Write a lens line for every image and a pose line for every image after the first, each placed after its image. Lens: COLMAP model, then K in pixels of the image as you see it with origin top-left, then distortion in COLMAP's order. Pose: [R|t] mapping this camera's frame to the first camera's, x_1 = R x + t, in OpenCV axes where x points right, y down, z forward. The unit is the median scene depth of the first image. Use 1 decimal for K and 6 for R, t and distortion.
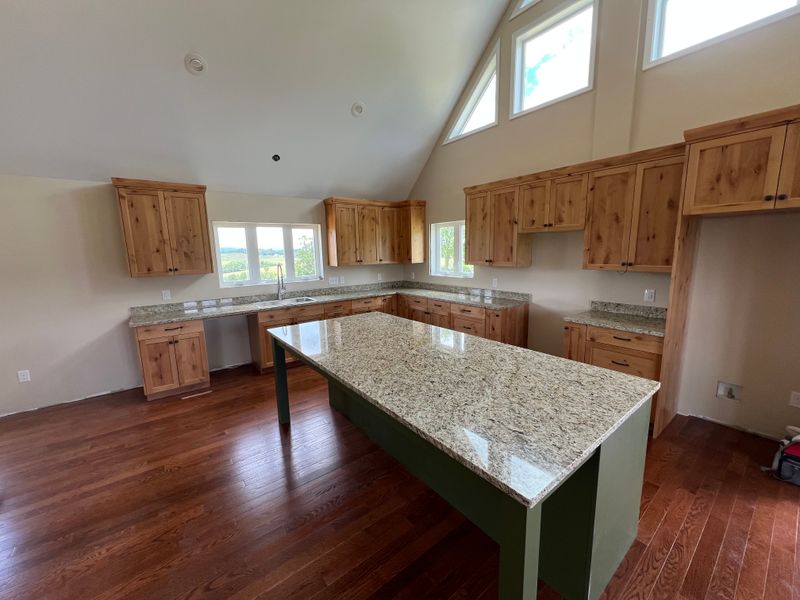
lens RADIAL K [[319.0, 0, 398.6], [0, 319.0, 298.1], [0, 0, 1]] dist [-0.000604, 0.000668]
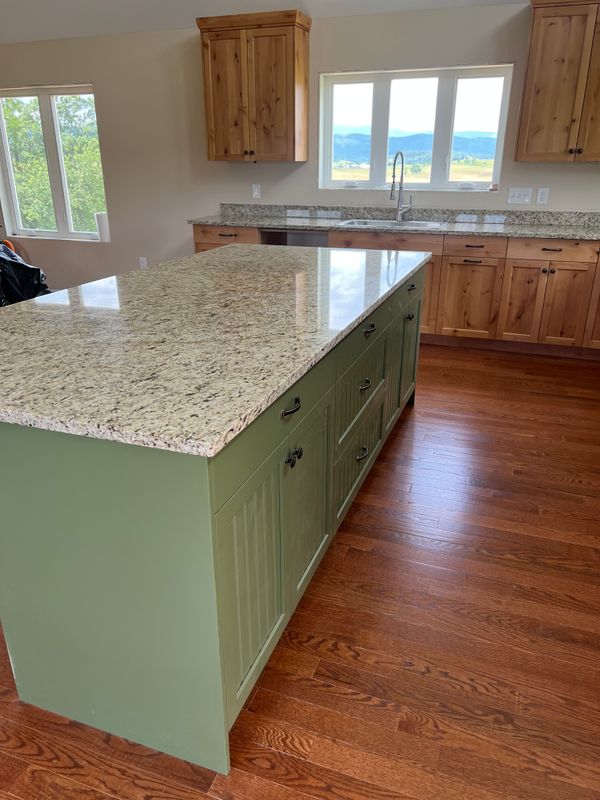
lens RADIAL K [[608.8, 0, 298.9], [0, 608.8, 403.2], [0, 0, 1]] dist [0.022536, -0.002186]
pose [[0.528207, 0.337231, -0.779277, 0.625792], [-0.141631, 0.939886, 0.310735, -0.002431], [0.837221, -0.053763, 0.544216, 0.320011]]
